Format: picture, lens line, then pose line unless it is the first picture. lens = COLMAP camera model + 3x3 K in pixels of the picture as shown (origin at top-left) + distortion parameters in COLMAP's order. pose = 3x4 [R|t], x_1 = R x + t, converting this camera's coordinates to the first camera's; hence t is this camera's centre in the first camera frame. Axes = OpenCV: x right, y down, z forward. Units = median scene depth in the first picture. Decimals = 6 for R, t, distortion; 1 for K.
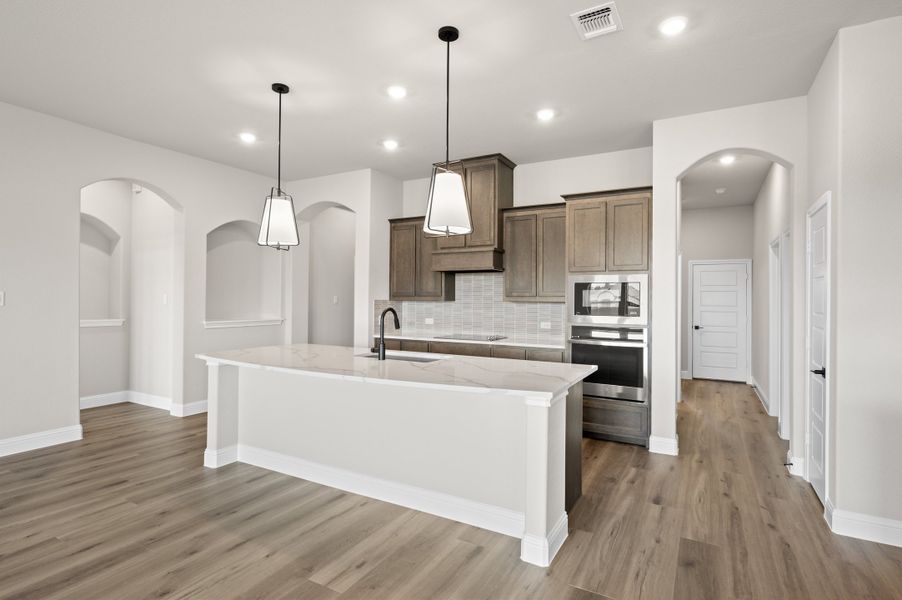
lens RADIAL K [[453.2, 0, 453.6], [0, 453.2, 297.4], [0, 0, 1]] dist [-0.001624, -0.000442]
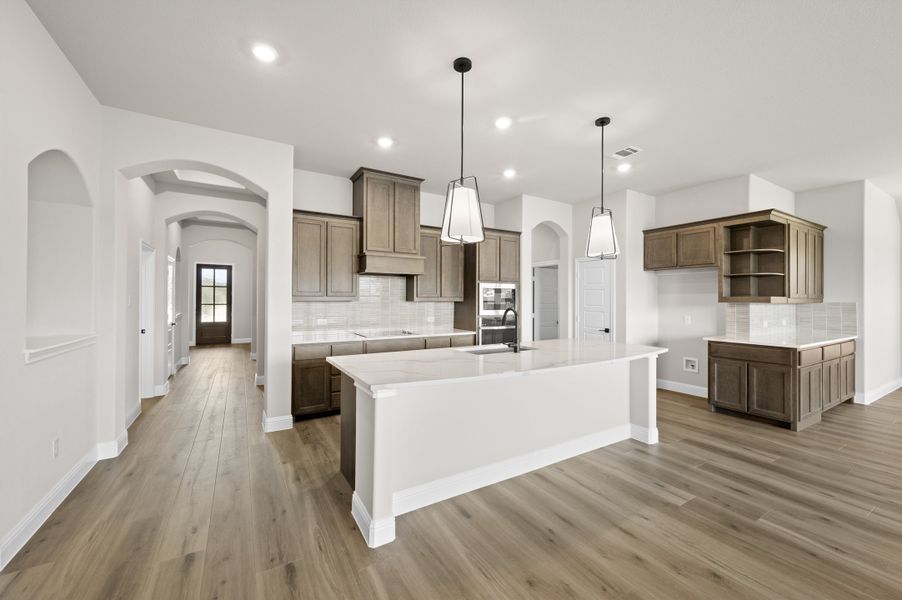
lens RADIAL K [[354.5, 0, 452.4], [0, 354.5, 297.6], [0, 0, 1]] dist [0.000619, -0.000028]
pose [[0.499080, 0.000075, 0.866556, -0.775224], [-0.003857, 0.999990, 0.002135, -0.003342], [-0.866548, -0.004408, 0.499075, 0.517421]]
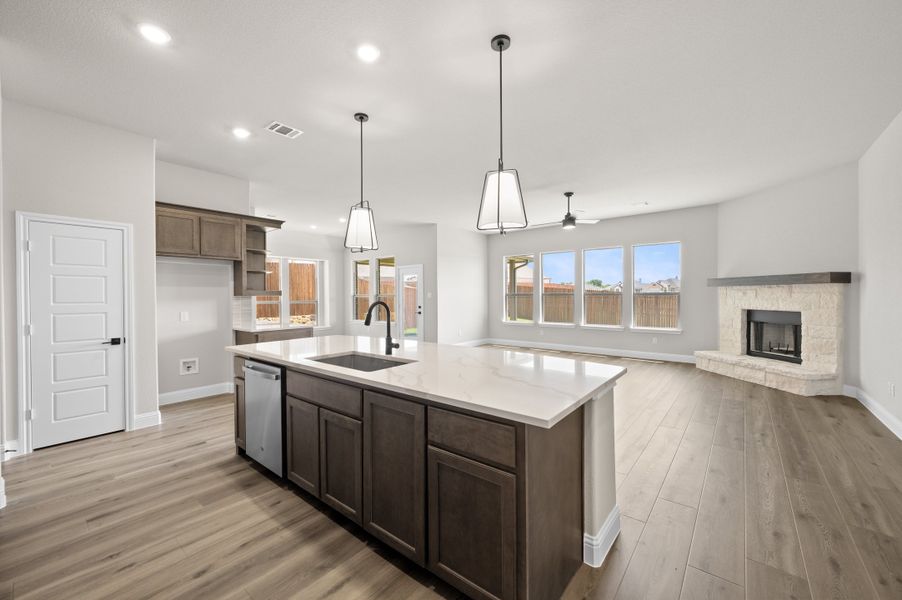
lens RADIAL K [[354.5, 0, 452.4], [0, 354.5, 297.6], [0, 0, 1]] dist [0.000619, -0.000028]
pose [[-0.983874, -0.003353, 0.178831, -0.321751], [-0.002764, 0.999990, 0.003546, 0.009756], [-0.178841, 0.002995, -0.983873, 1.294694]]
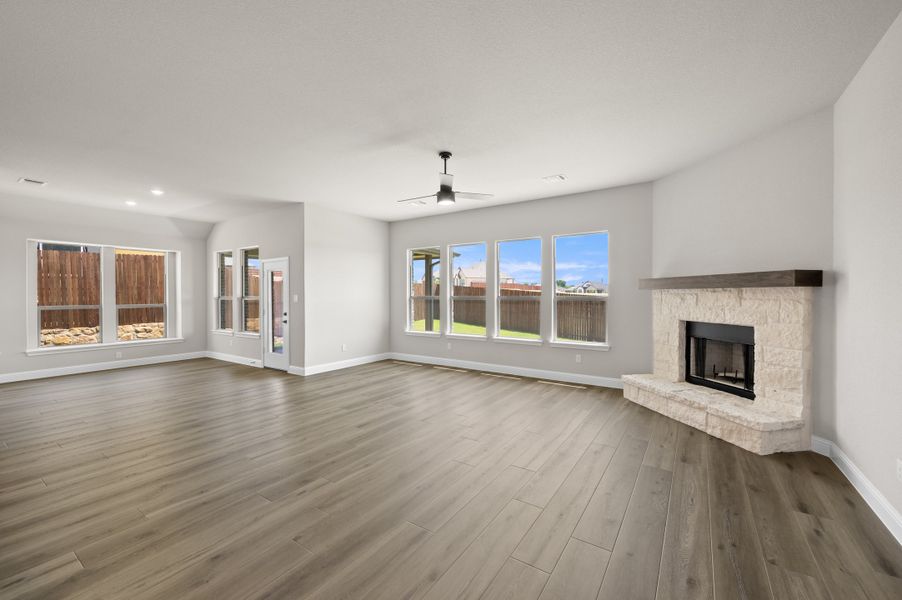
lens RADIAL K [[365.1, 0, 451.6], [0, 365.1, 297.5], [0, 0, 1]] dist [0.000621, -0.000020]
pose [[-0.996357, -0.007123, 0.084988, -0.603423], [-0.006939, 0.999973, 0.002454, -0.006683], [-0.085003, 0.001855, -0.996379, 0.862222]]
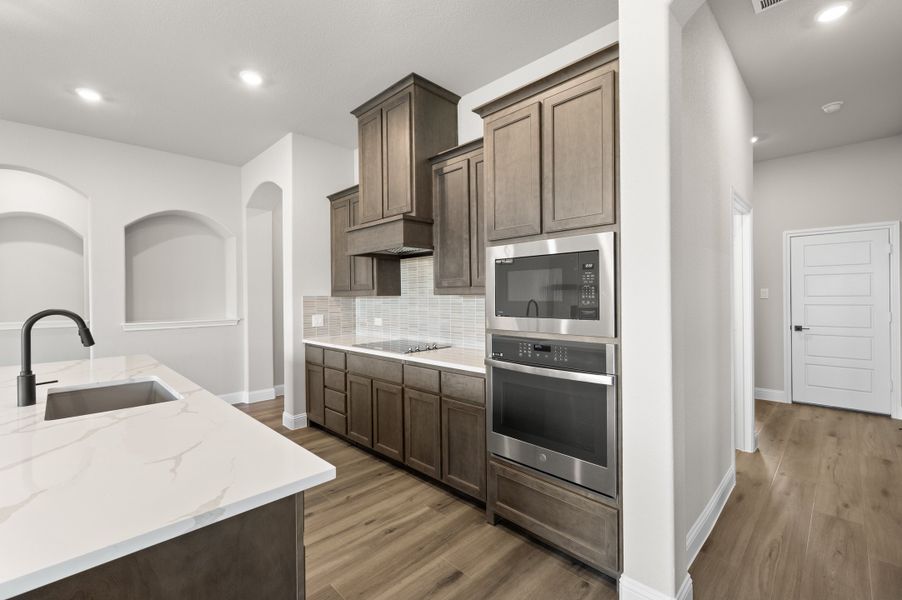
lens RADIAL K [[391.8, 0, 451.6], [0, 391.8, 297.0], [0, 0, 1]] dist [-0.000969, 0.000221]
pose [[0.961794, -0.016367, -0.273286, 0.348180], [0.018734, 0.999806, 0.006053, 0.010608], [0.273134, -0.010942, 0.961914, 0.514134]]
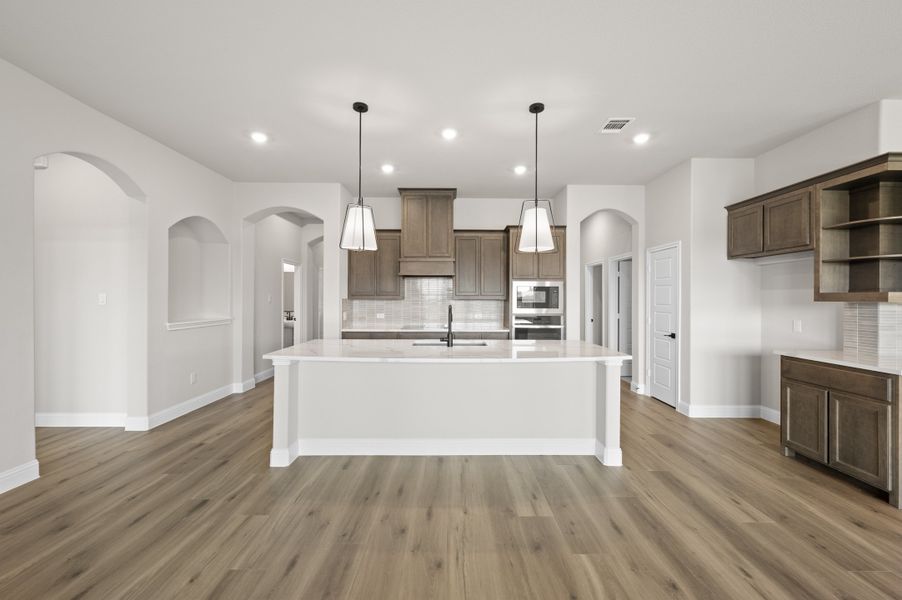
lens RADIAL K [[354.5, 0, 452.4], [0, 354.5, 297.6], [0, 0, 1]] dist [0.000619, -0.000028]
pose [[0.872112, -0.003871, 0.489291, -0.475064], [0.001393, 0.999984, 0.005429, -0.002205], [-0.489304, -0.004053, 0.872104, 0.105388]]
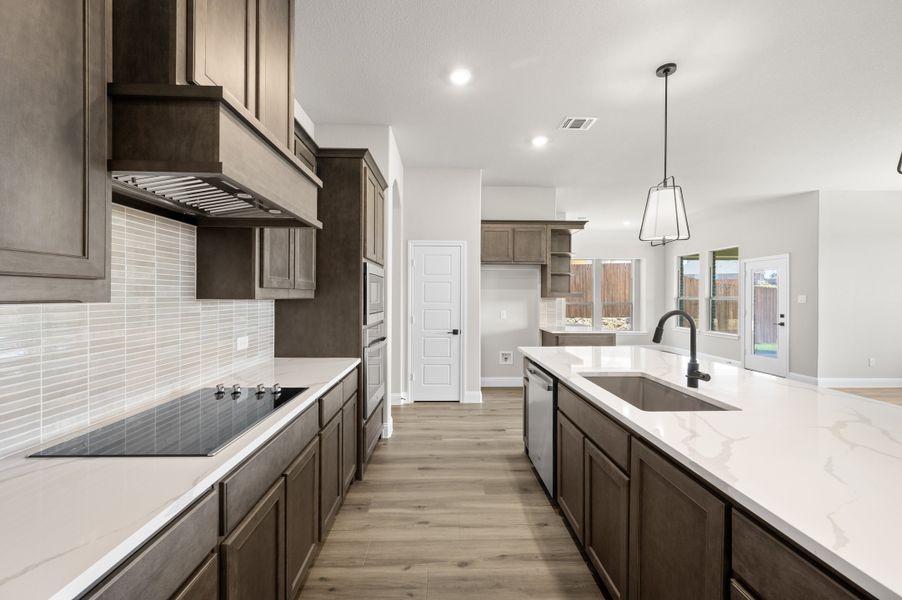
lens RADIAL K [[354.5, 0, 452.4], [0, 354.5, 297.6], [0, 0, 1]] dist [0.000619, -0.000028]
pose [[-0.507992, -0.015219, 0.861228, -0.323641], [-0.013045, 0.999865, 0.009974, 0.002303], [-0.861263, -0.006168, -0.508122, 1.185888]]
